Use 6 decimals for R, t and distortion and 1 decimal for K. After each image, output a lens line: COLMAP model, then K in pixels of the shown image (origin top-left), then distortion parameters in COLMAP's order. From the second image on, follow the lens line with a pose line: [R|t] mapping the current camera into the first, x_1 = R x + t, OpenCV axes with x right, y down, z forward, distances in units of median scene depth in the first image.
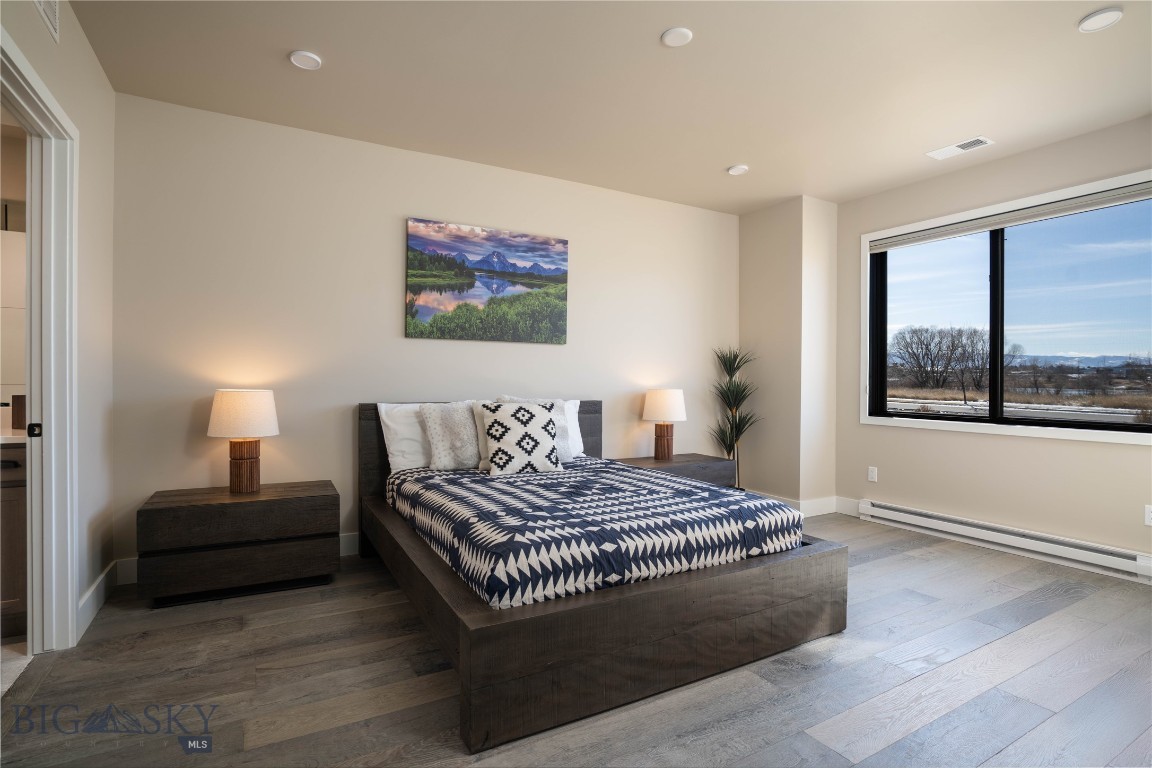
lens RADIAL K [[574.5, 0, 576.0], [0, 574.5, 384.0], [0, 0, 1]] dist [-0.046790, 0.023598]
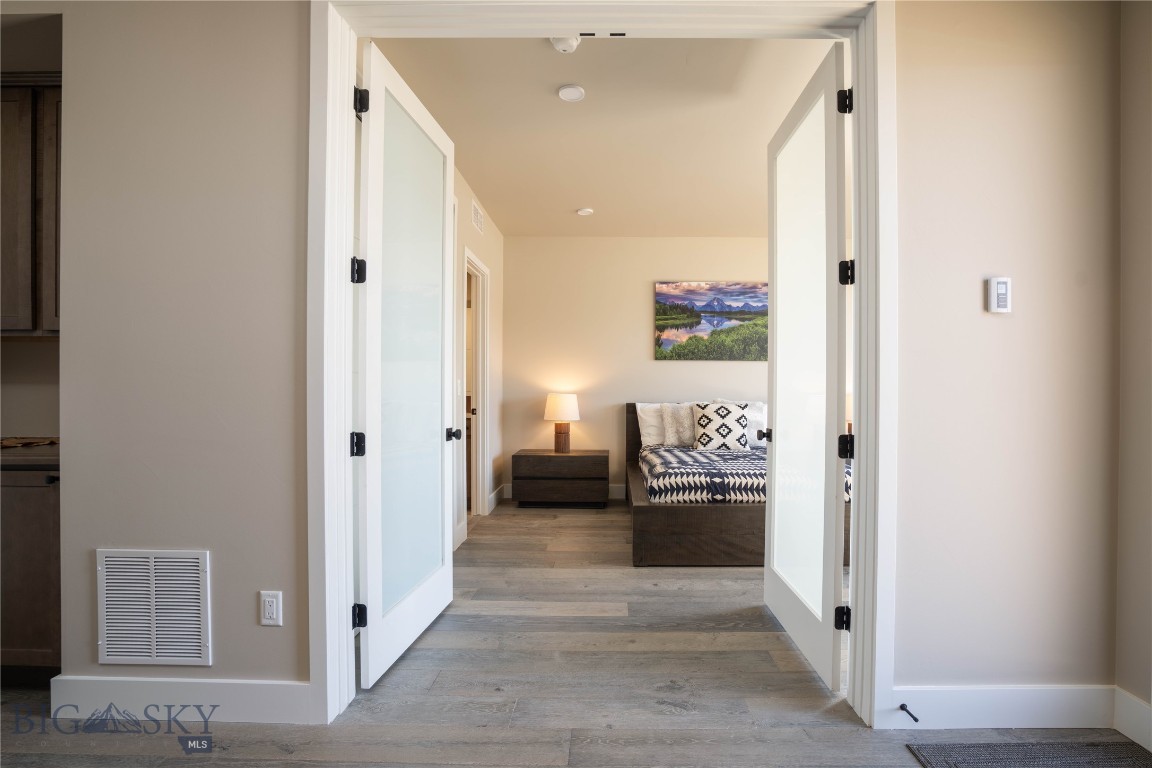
lens RADIAL K [[574.5, 0, 576.0], [0, 574.5, 384.0], [0, 0, 1]] dist [-0.046790, 0.023598]
pose [[0.844246, -0.007835, -0.535898, 0.375169], [0.000681, 0.999908, -0.013546, 0.002886], [0.535955, 0.011071, 0.844174, -0.443893]]
